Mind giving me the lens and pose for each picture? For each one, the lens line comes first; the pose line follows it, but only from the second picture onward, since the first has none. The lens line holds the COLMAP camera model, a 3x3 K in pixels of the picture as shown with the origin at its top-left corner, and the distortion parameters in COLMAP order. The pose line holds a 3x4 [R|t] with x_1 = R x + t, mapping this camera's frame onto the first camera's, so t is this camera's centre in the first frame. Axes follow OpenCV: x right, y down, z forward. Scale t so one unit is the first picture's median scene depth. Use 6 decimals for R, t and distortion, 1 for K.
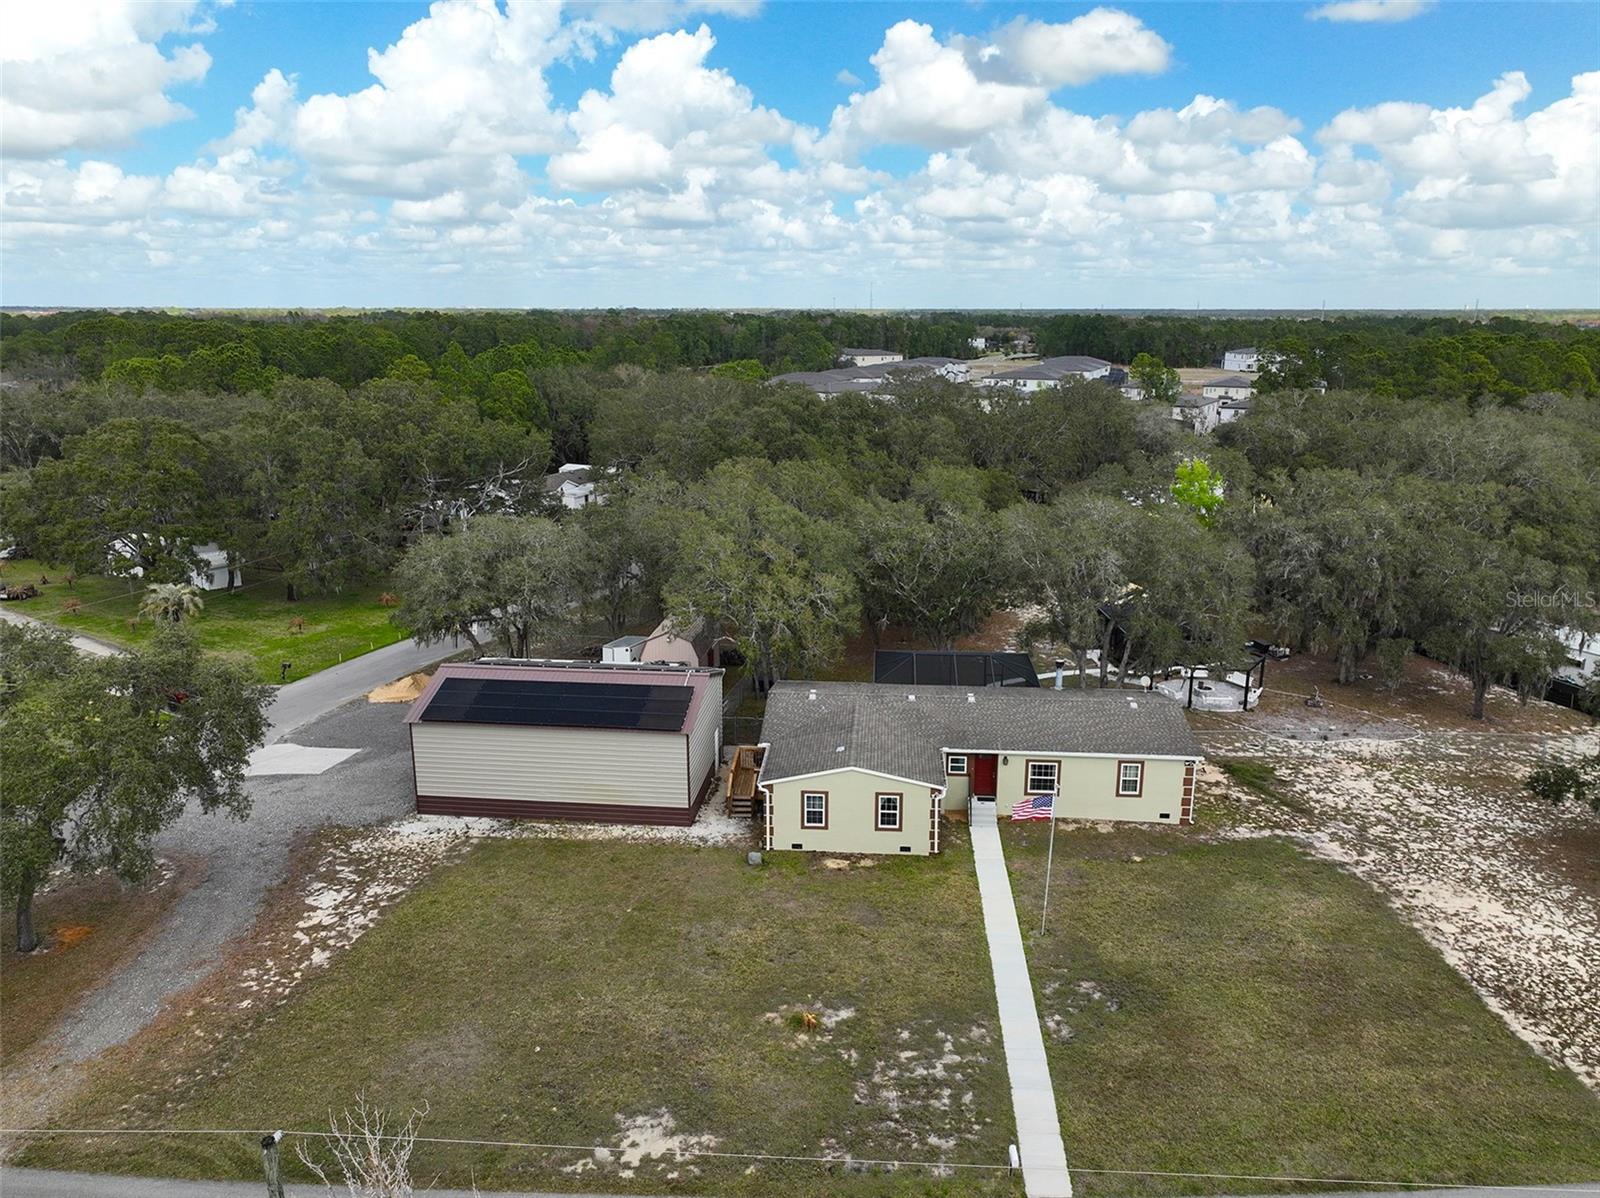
lens RADIAL K [[1131.4, 0, 800.0], [0, 1131.4, 599.0], [0, 0, 1]] dist [0.002510, 0.028167]
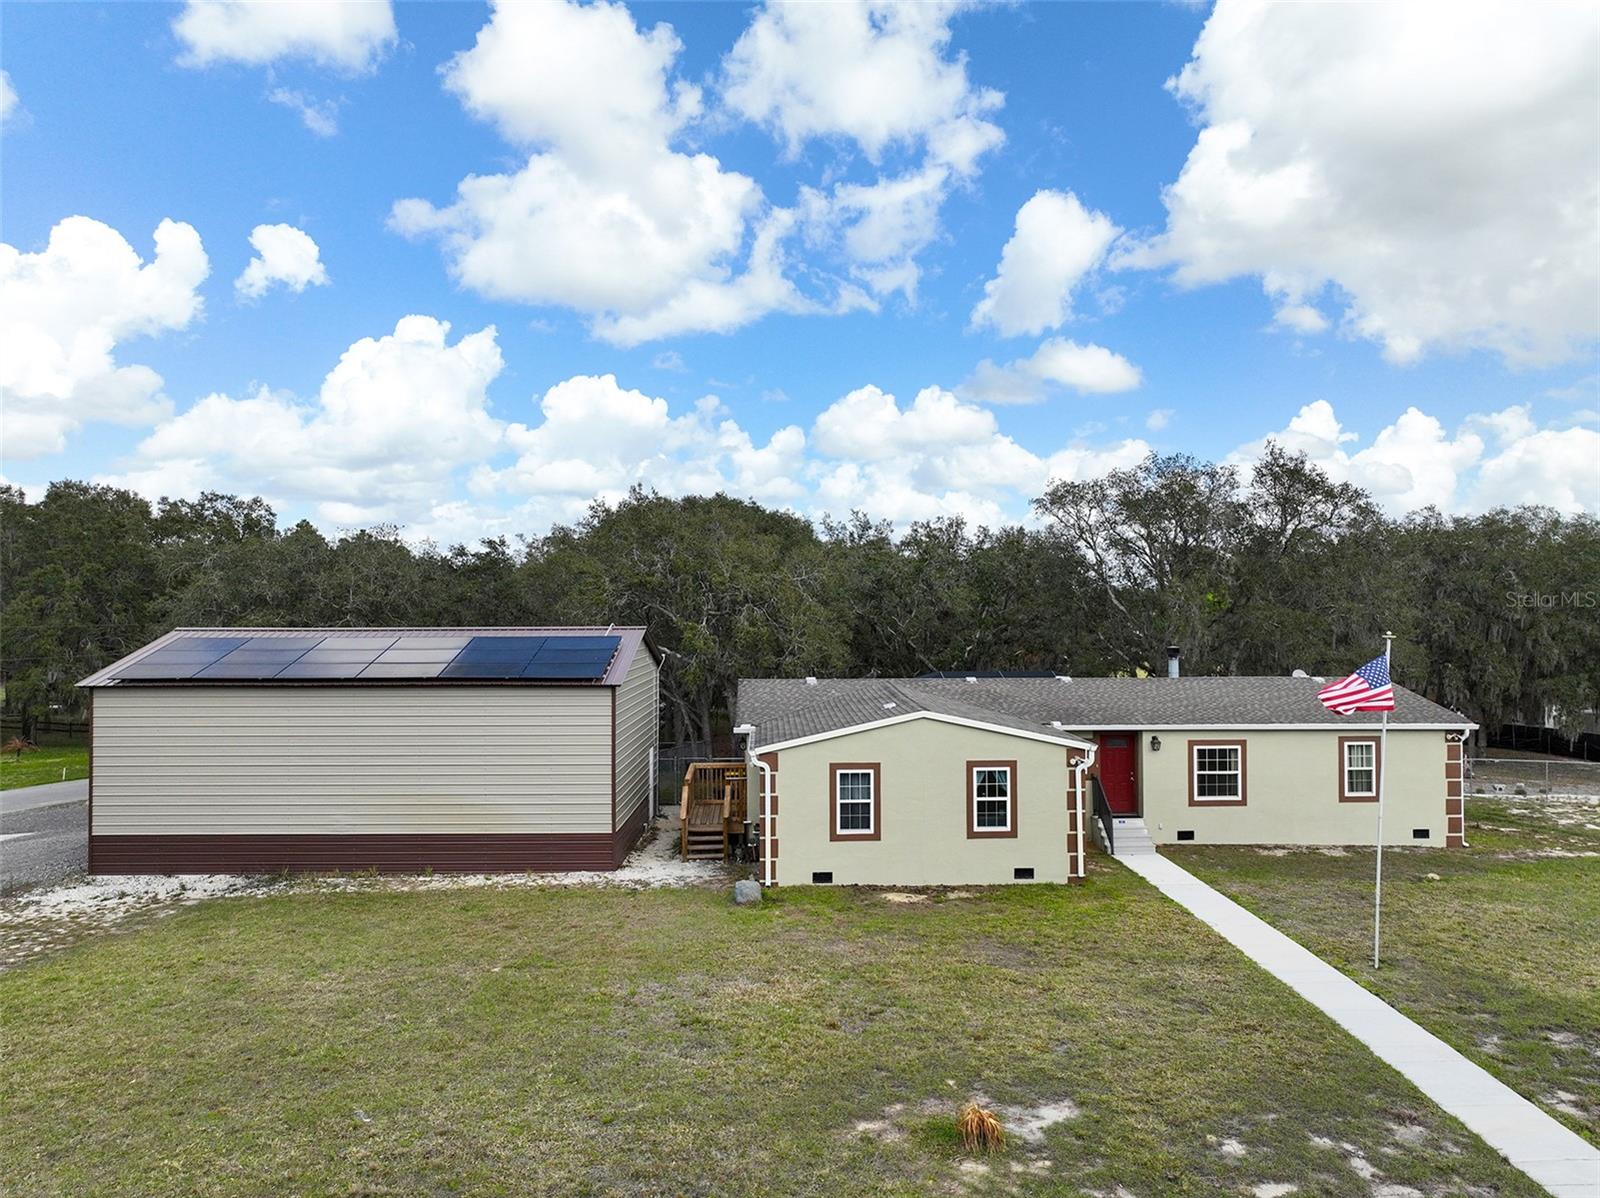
lens RADIAL K [[1126.7, 0, 796.6], [0, 1126.7, 592.8], [0, 0, 1]] dist [-0.005131, 0.023943]
pose [[0.994257, -0.003750, 0.106954, -0.071385], [0.032258, 0.963405, -0.266104, 0.232241], [-0.102042, 0.268025, 0.957993, 0.464228]]
